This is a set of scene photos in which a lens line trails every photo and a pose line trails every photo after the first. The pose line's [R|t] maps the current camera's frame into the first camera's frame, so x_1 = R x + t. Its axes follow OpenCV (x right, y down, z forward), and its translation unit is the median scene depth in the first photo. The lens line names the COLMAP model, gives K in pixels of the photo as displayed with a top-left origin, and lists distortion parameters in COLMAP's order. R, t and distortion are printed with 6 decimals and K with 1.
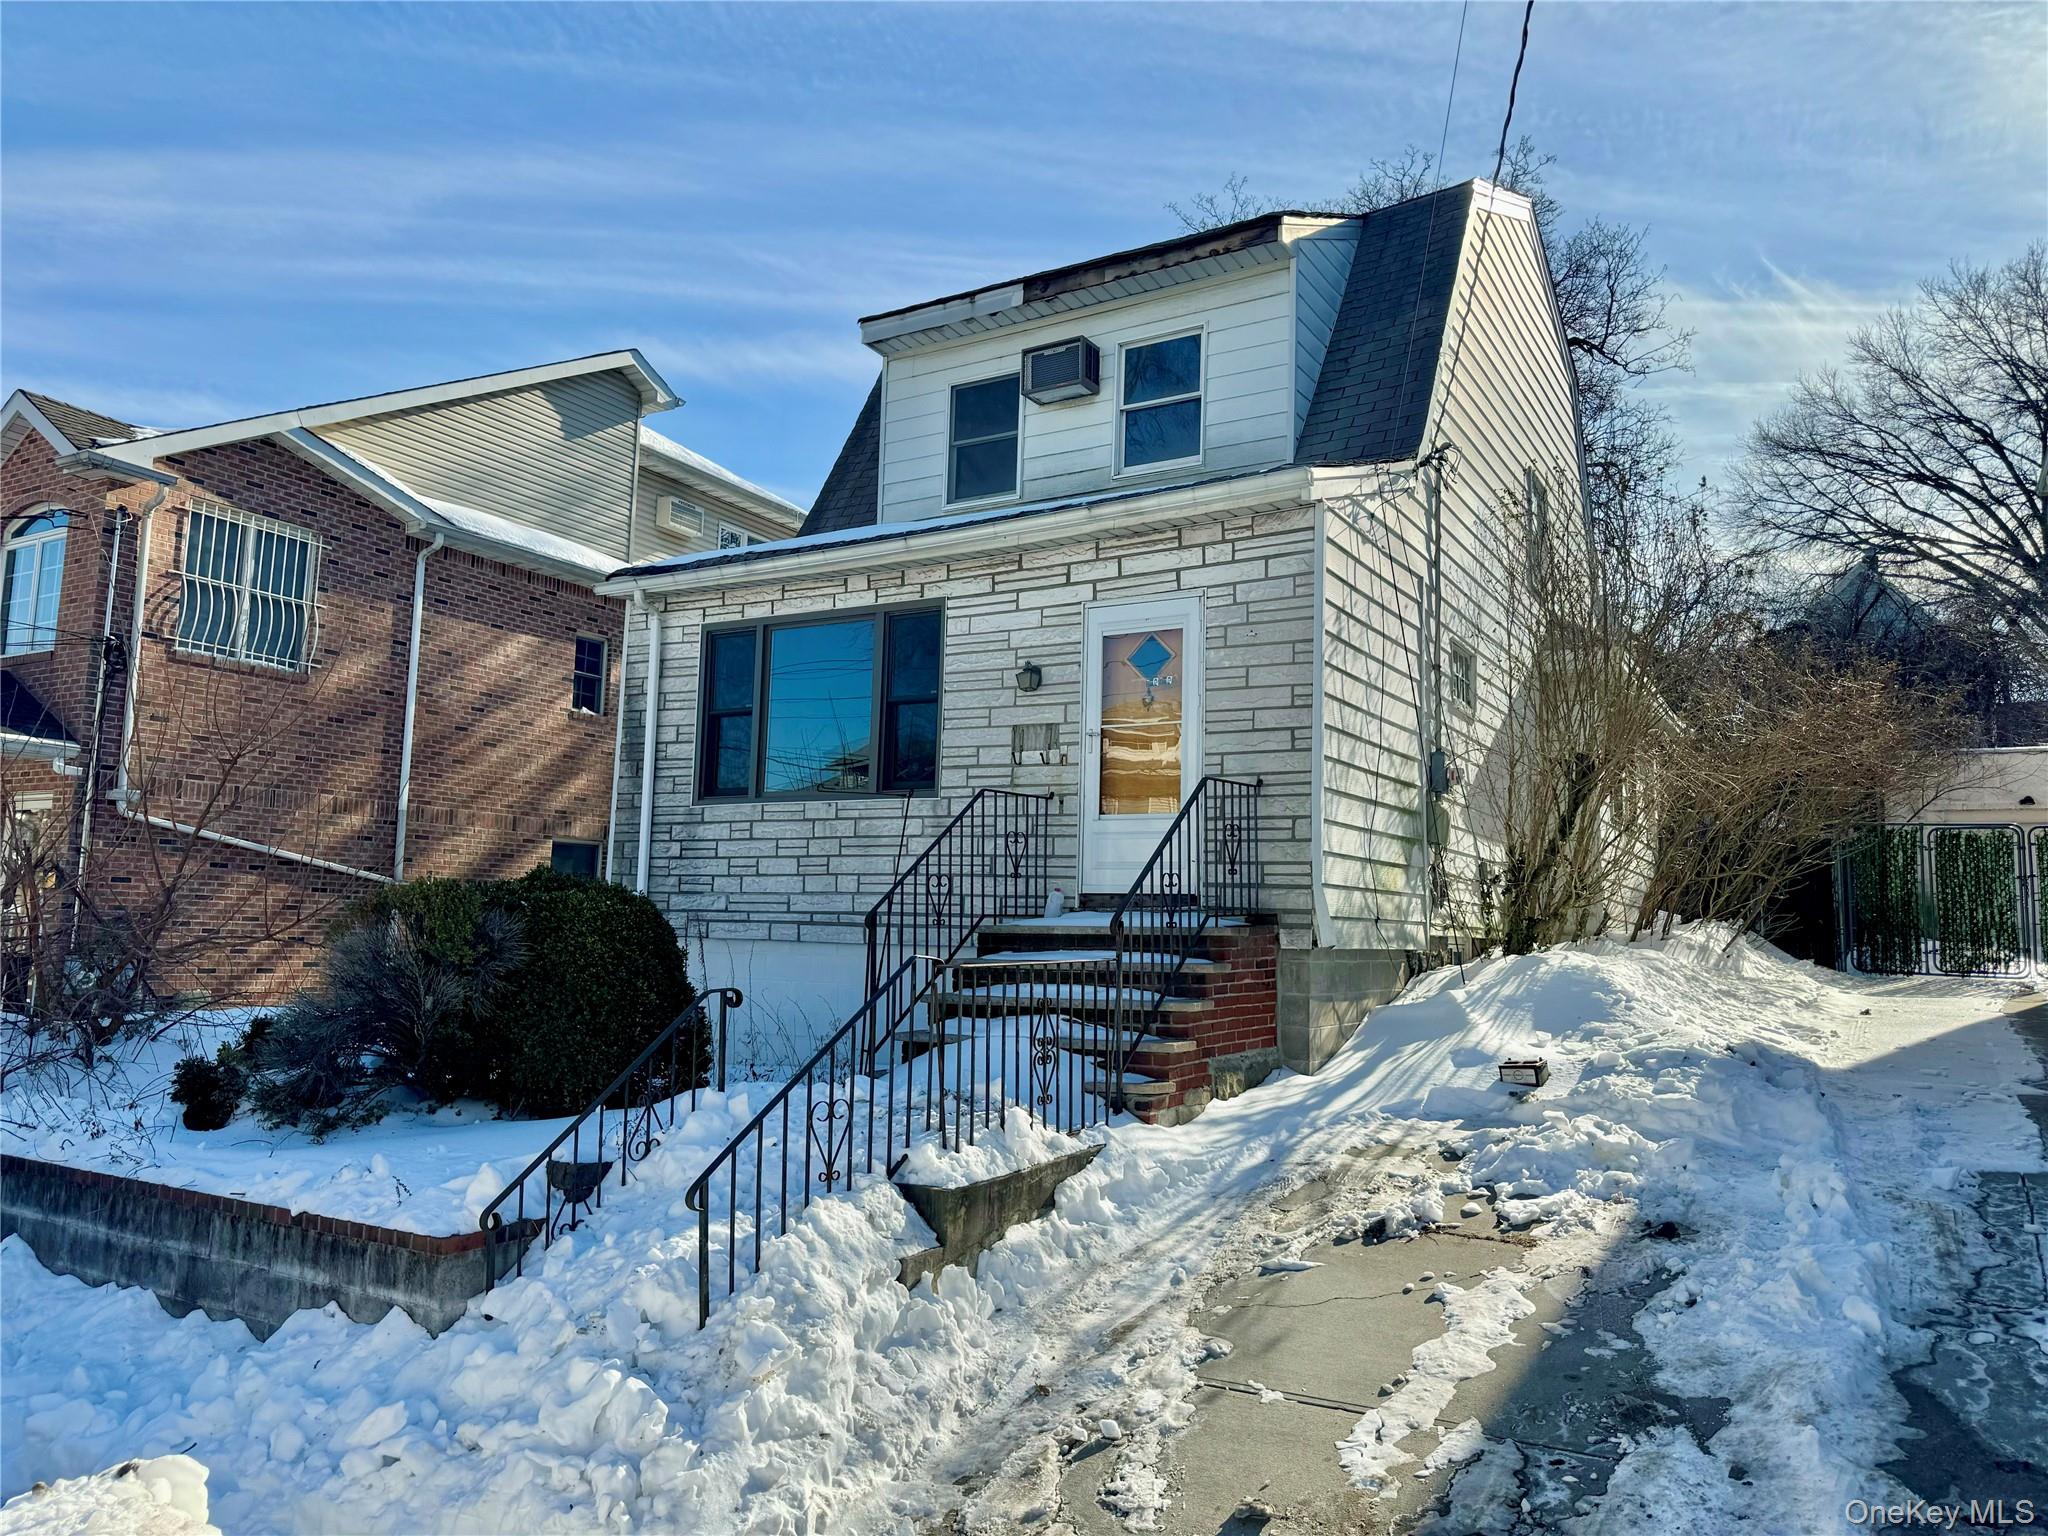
lens RADIAL K [[1424.3, 0, 1025.2], [0, 1424.3, 776.7], [0, 0, 1]] dist [0.049349, -0.003791]
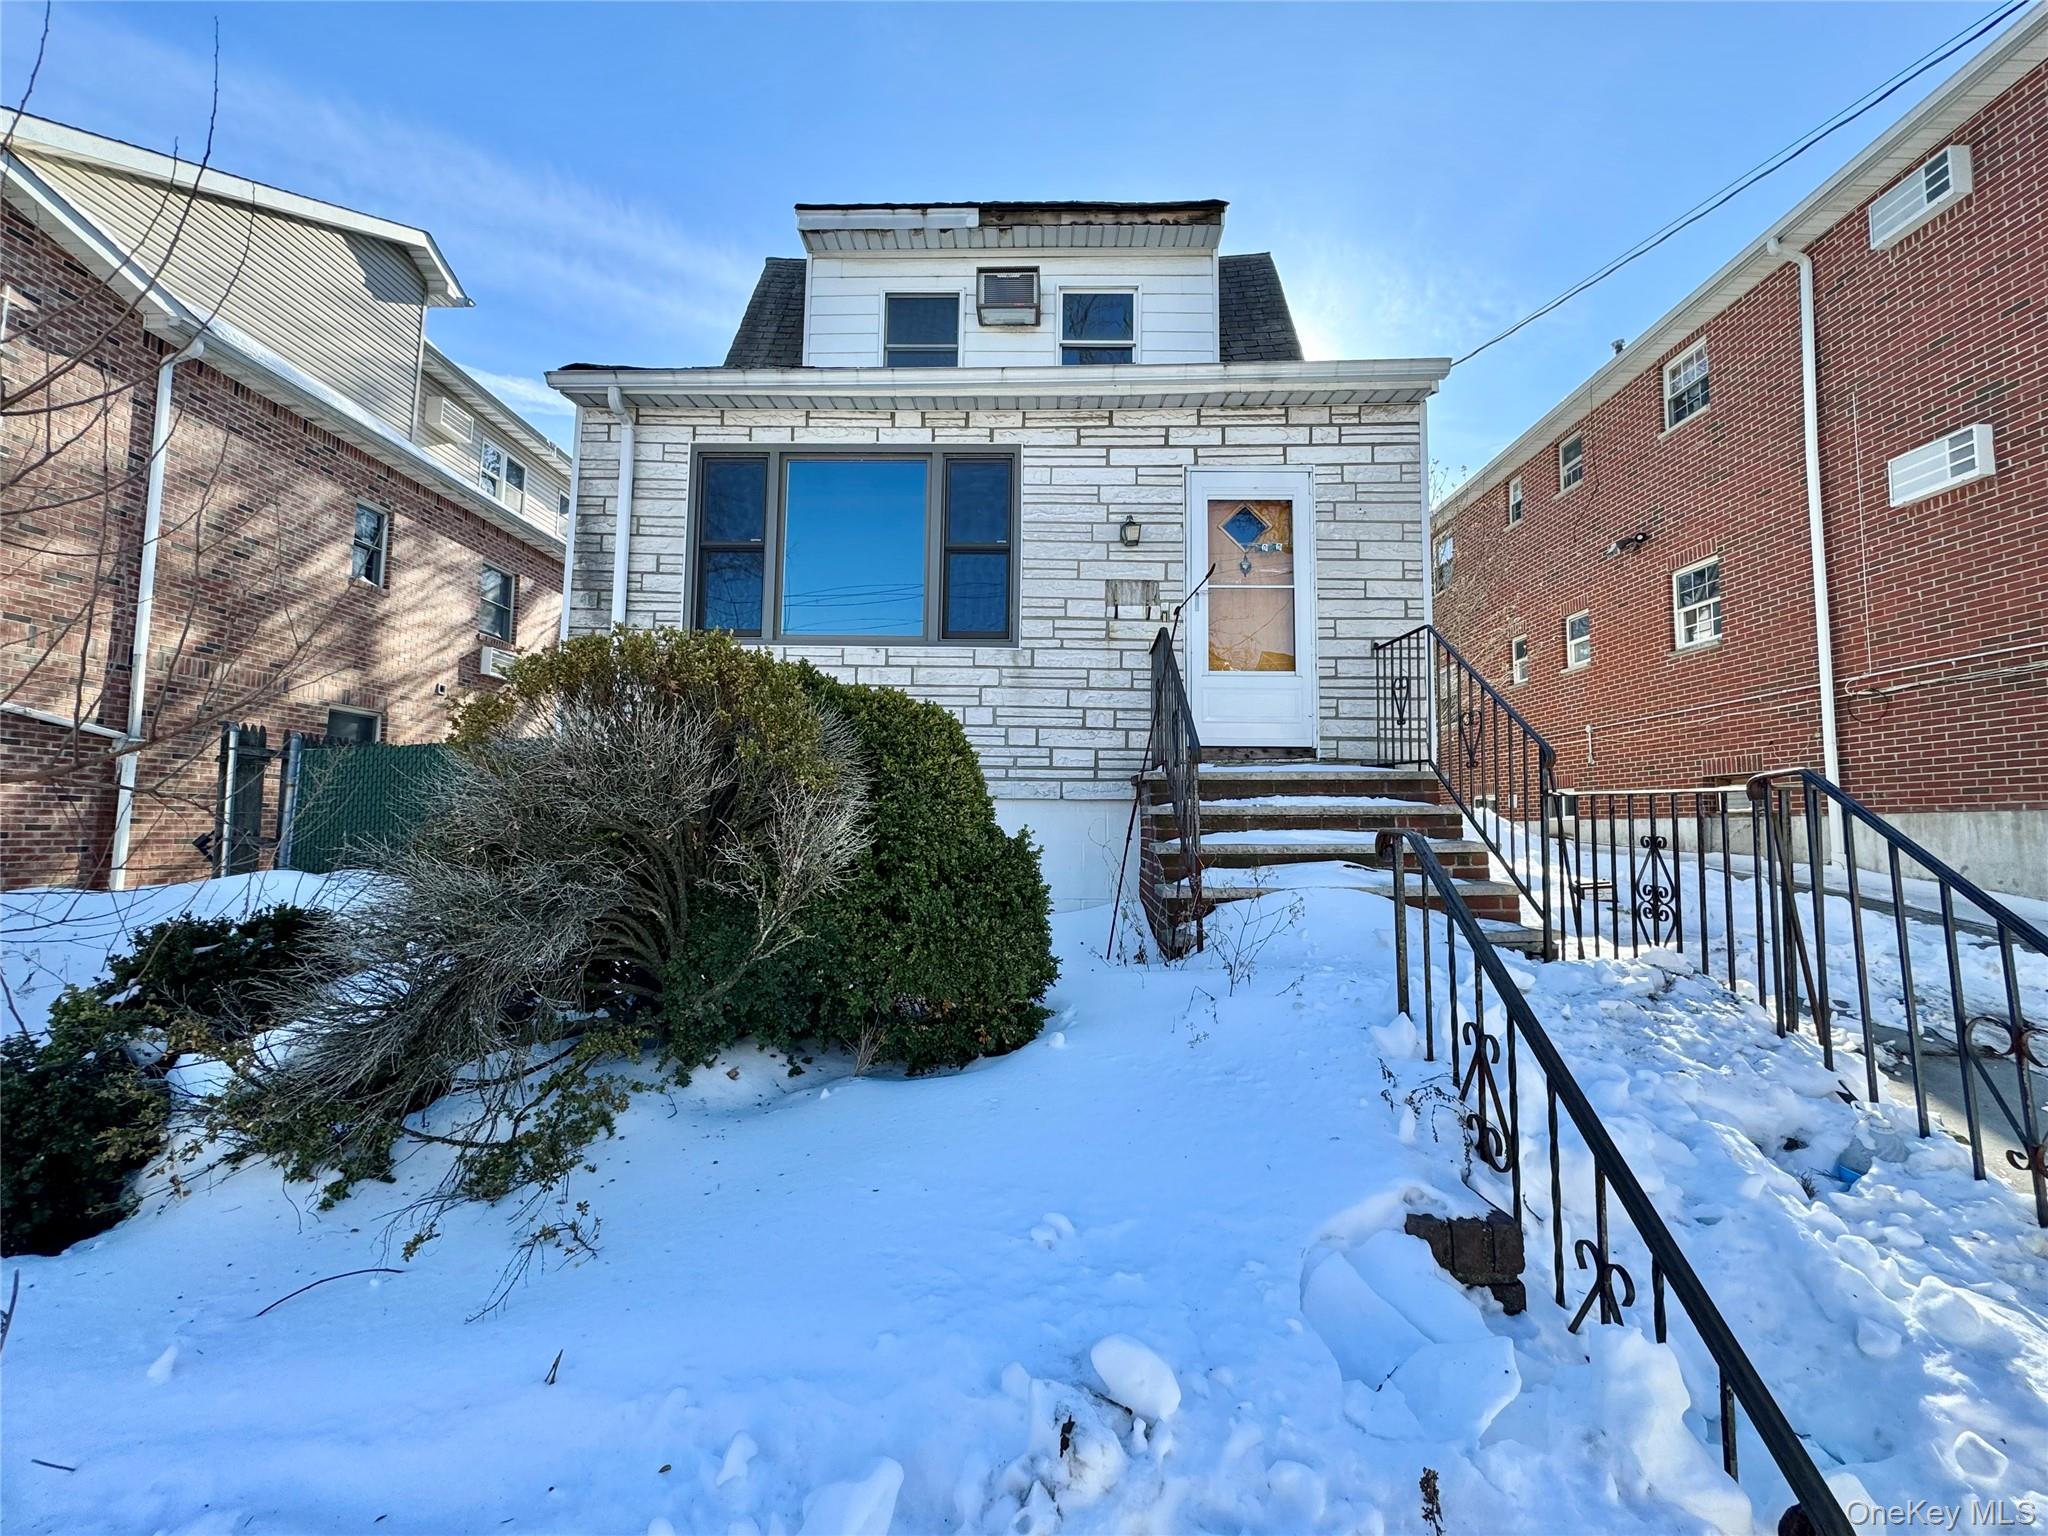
lens RADIAL K [[817.5, 0, 1027.6], [0, 817.5, 768.7], [0, 0, 1]] dist [-0.012160, 0.001941]
pose [[0.869451, 0.020329, 0.493600, -0.324588], [-0.043296, 0.998444, 0.035143, 0.075996], [-0.492117, -0.051926, 0.868979, 0.502506]]
